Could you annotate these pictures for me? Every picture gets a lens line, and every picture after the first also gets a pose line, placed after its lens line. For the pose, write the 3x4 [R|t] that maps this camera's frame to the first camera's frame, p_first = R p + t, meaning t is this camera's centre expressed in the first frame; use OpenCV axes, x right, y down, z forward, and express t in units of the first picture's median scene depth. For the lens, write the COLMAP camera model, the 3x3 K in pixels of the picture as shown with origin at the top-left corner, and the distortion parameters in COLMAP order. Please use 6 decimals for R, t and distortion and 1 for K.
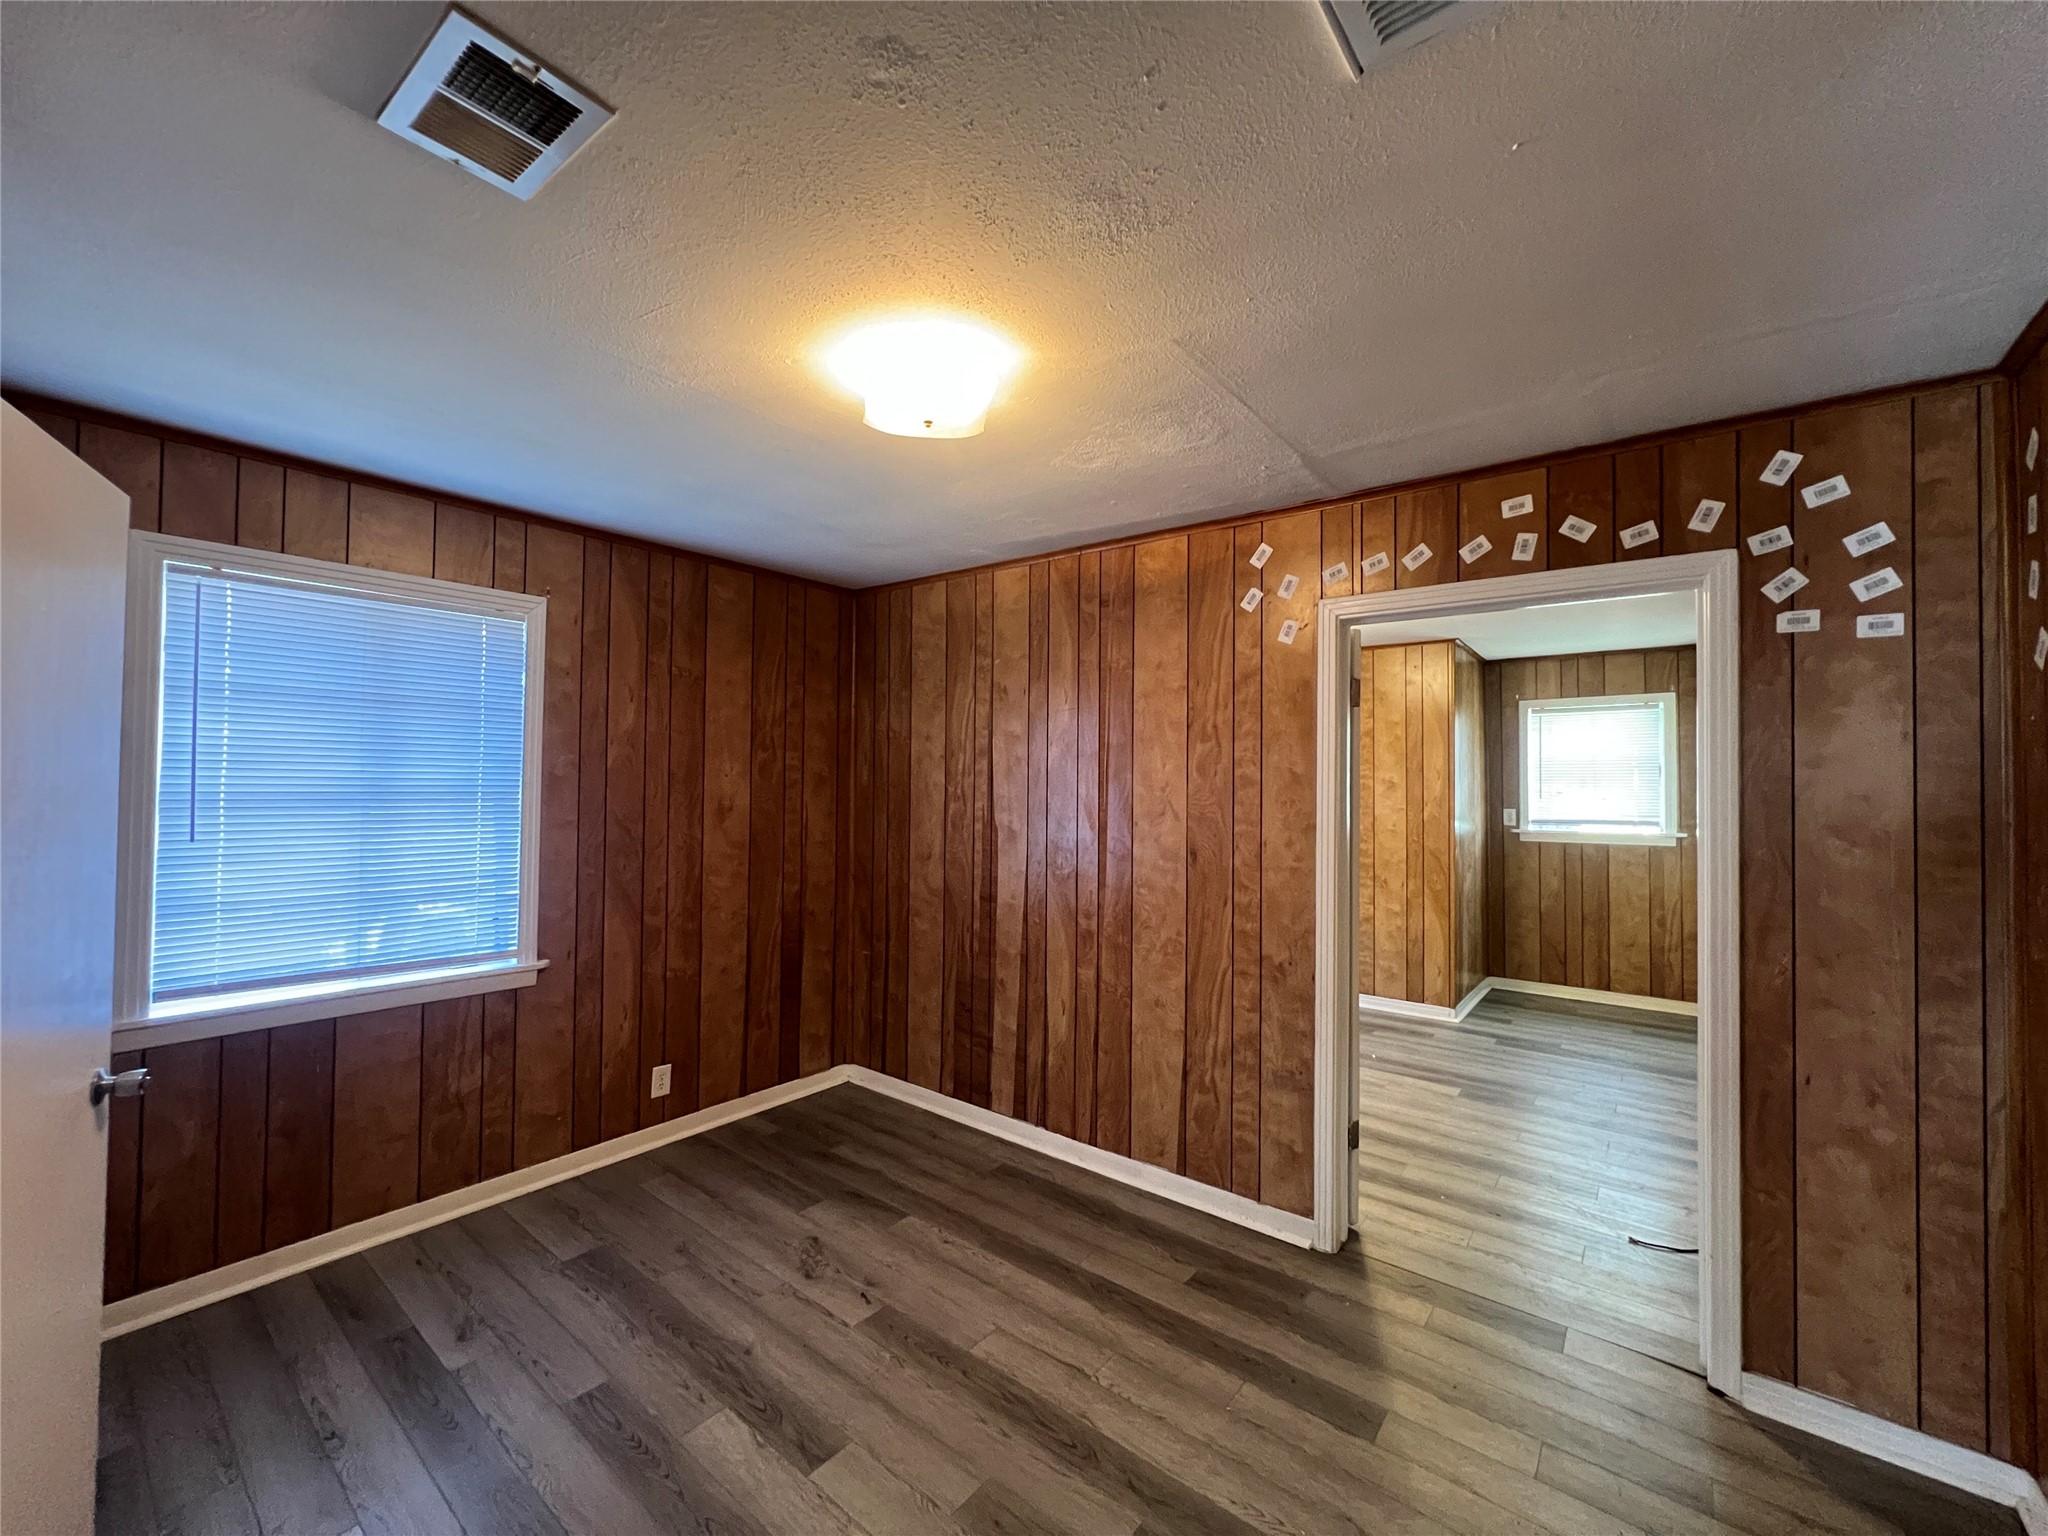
lens RADIAL K [[818.2, 0, 1034.3], [0, 818.2, 781.7], [0, 0, 1]] dist [-0.009231, 0.001598]
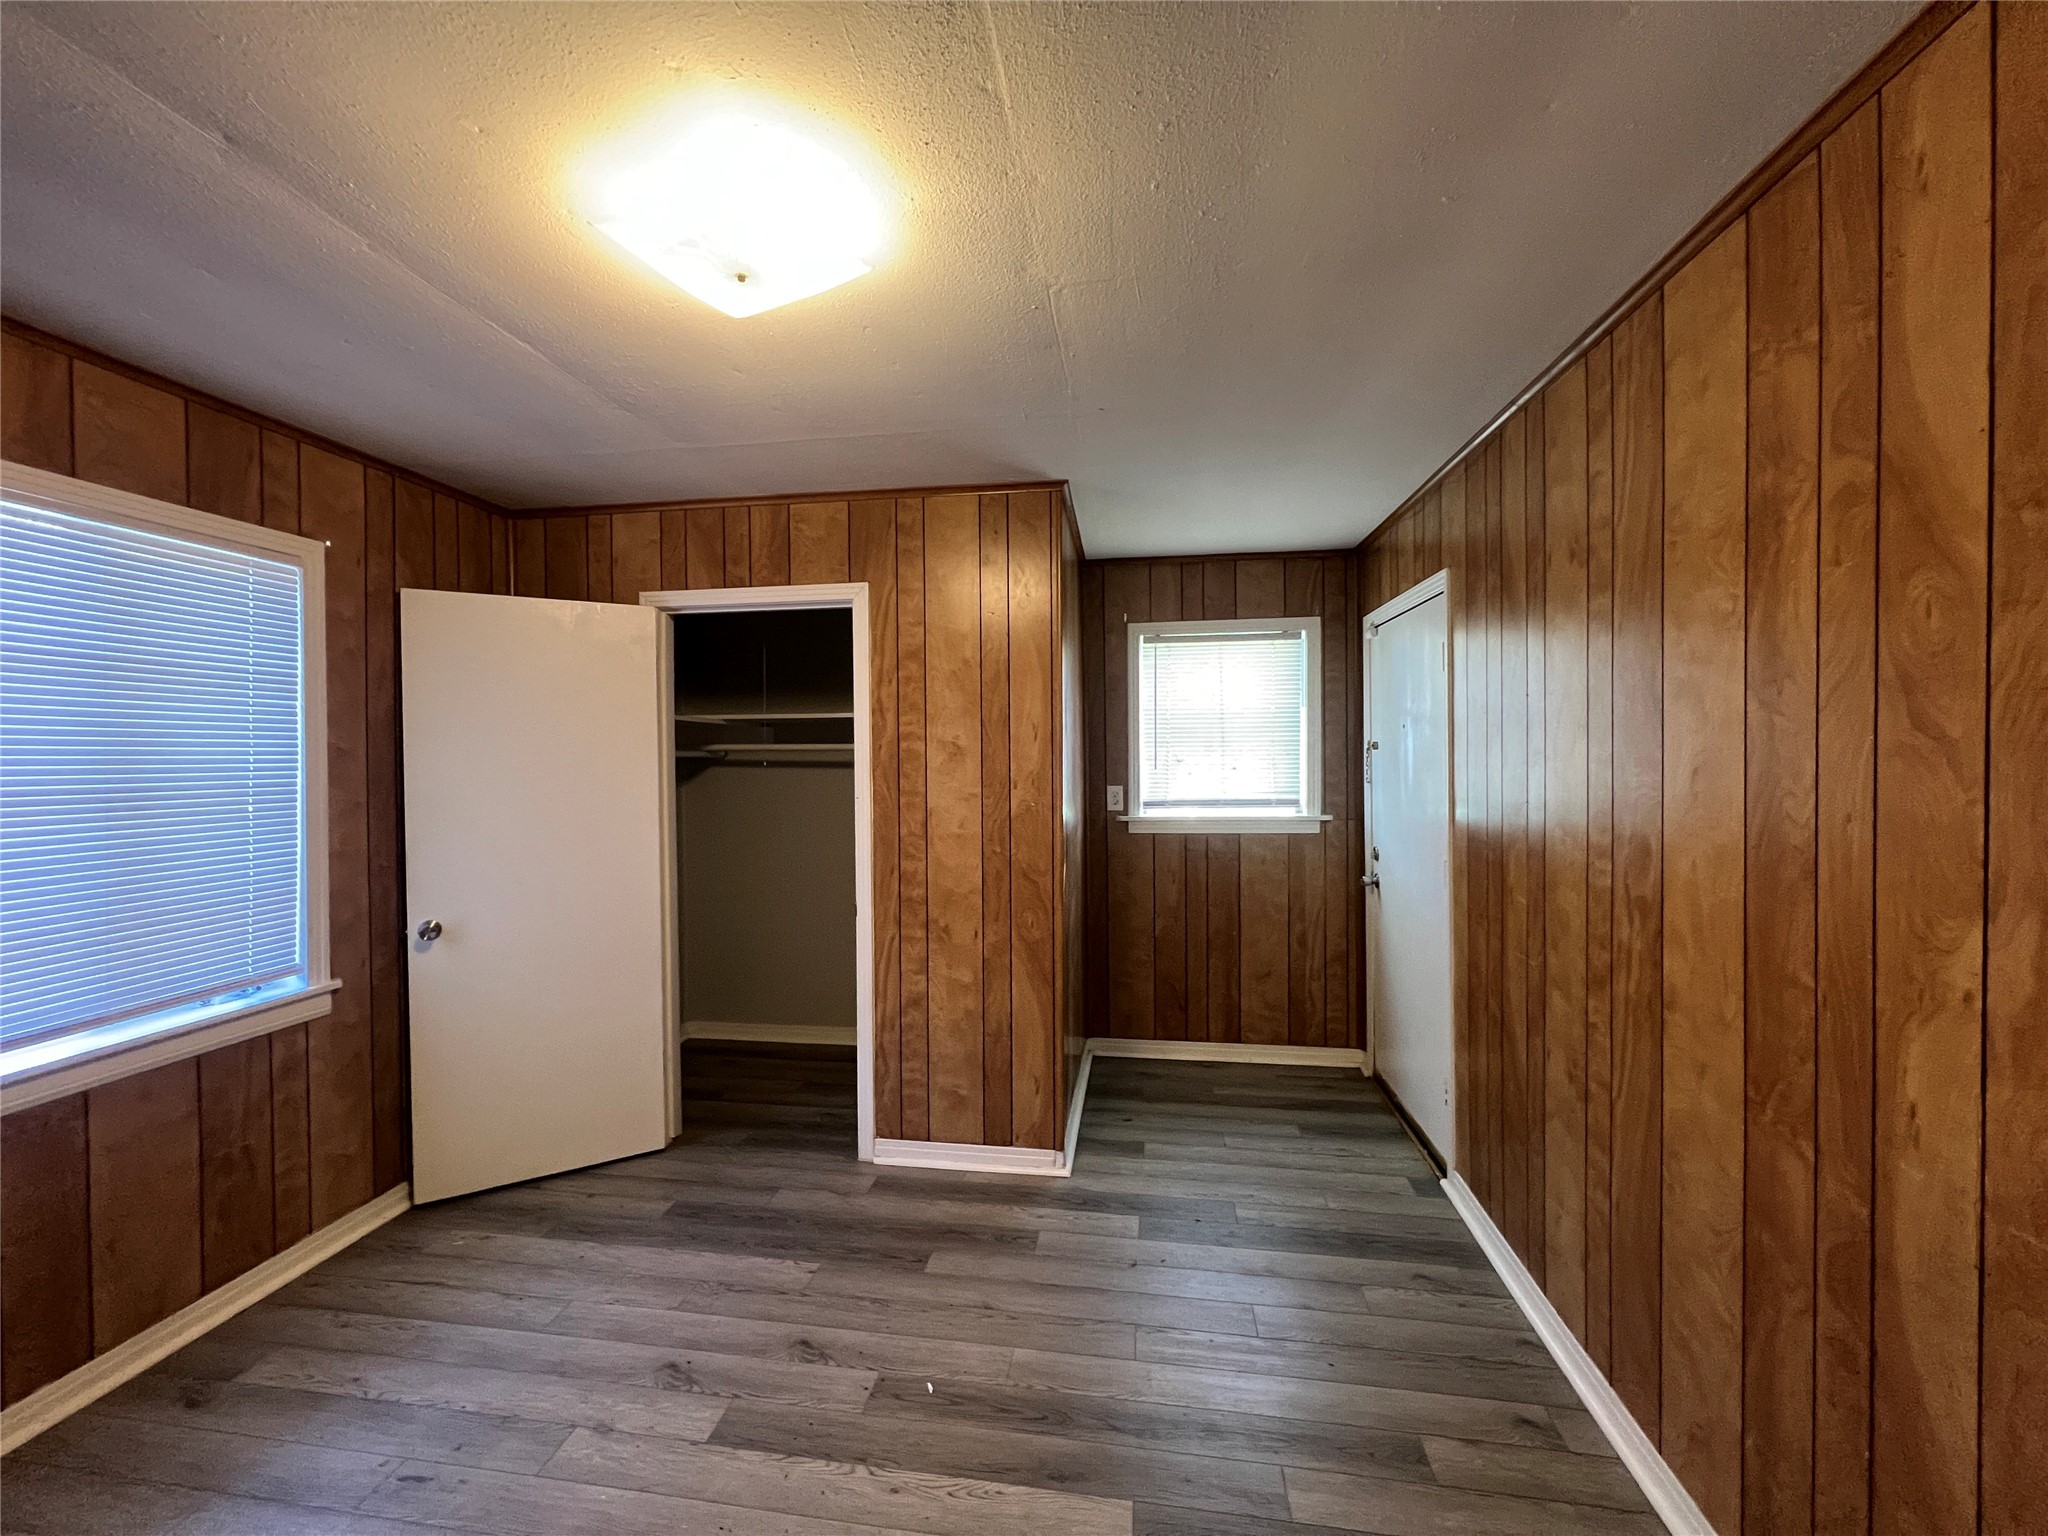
lens RADIAL K [[818.2, 0, 1024.3], [0, 818.2, 760.0], [0, 0, 1]] dist [-0.009231, 0.001598]
pose [[0.868284, -0.012885, 0.495899, 0.203812], [-0.000536, 0.999638, 0.026912, -0.004798], [-0.496066, -0.023633, 0.867963, 0.498358]]
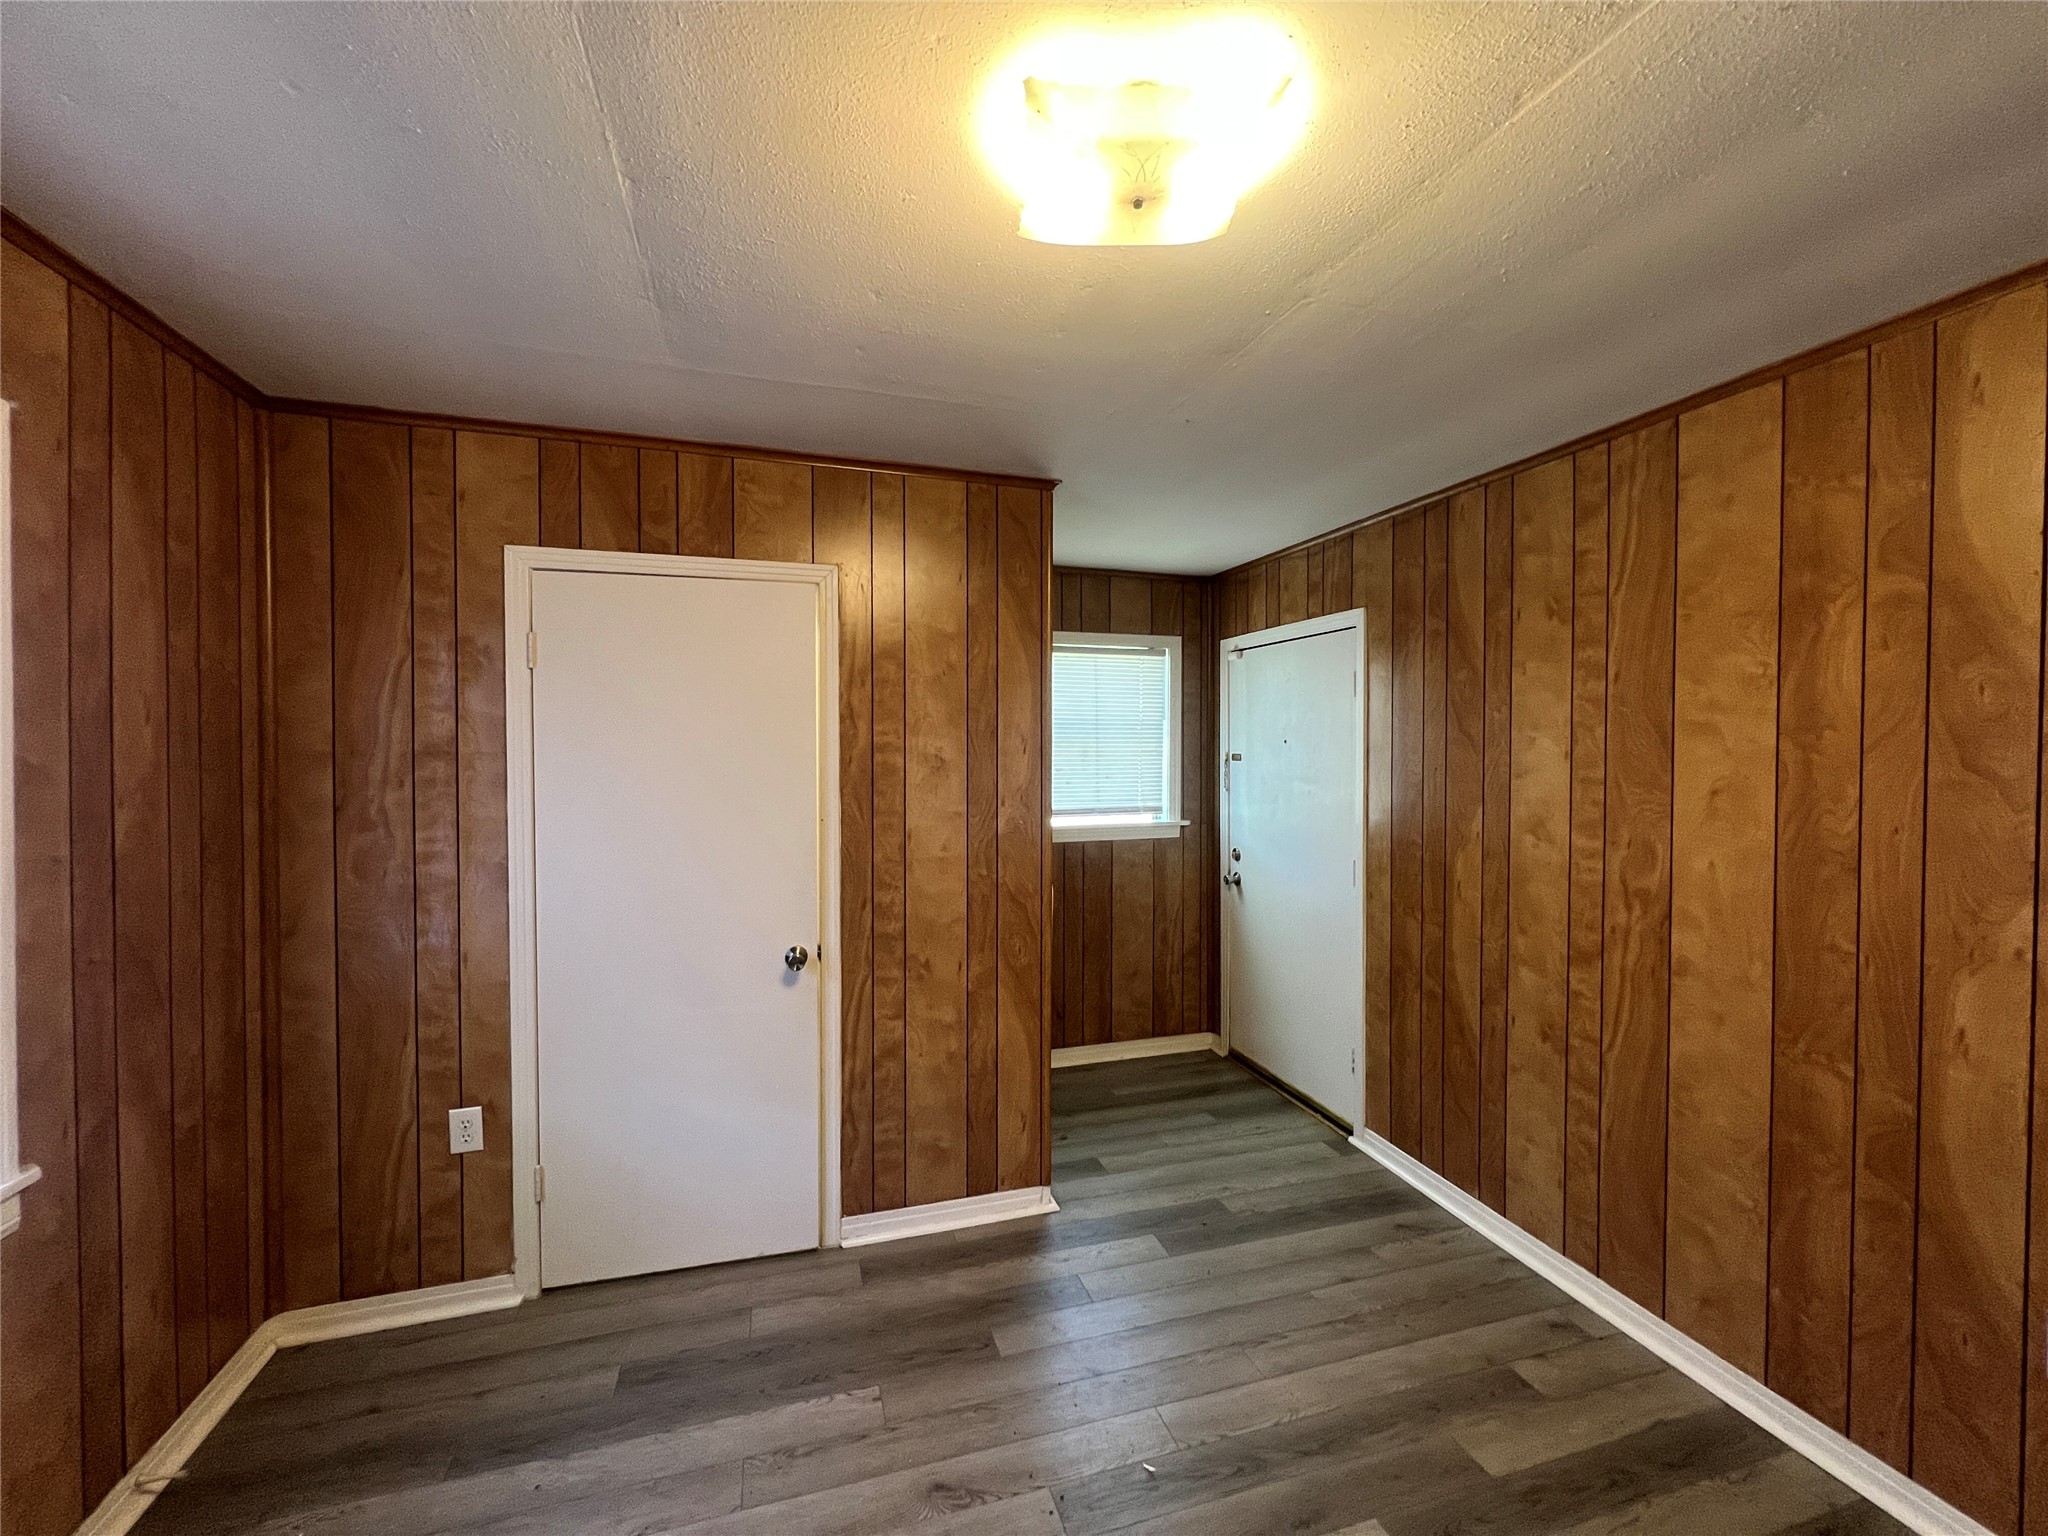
lens RADIAL K [[818.2, 0, 1022.4], [0, 818.2, 760.3], [0, 0, 1]] dist [-0.009231, 0.001598]
pose [[0.569913, -0.013186, 0.821599, 0.065861], [-0.016796, 0.999475, 0.027692, -0.012951], [-0.821533, -0.029581, 0.569393, 0.671846]]
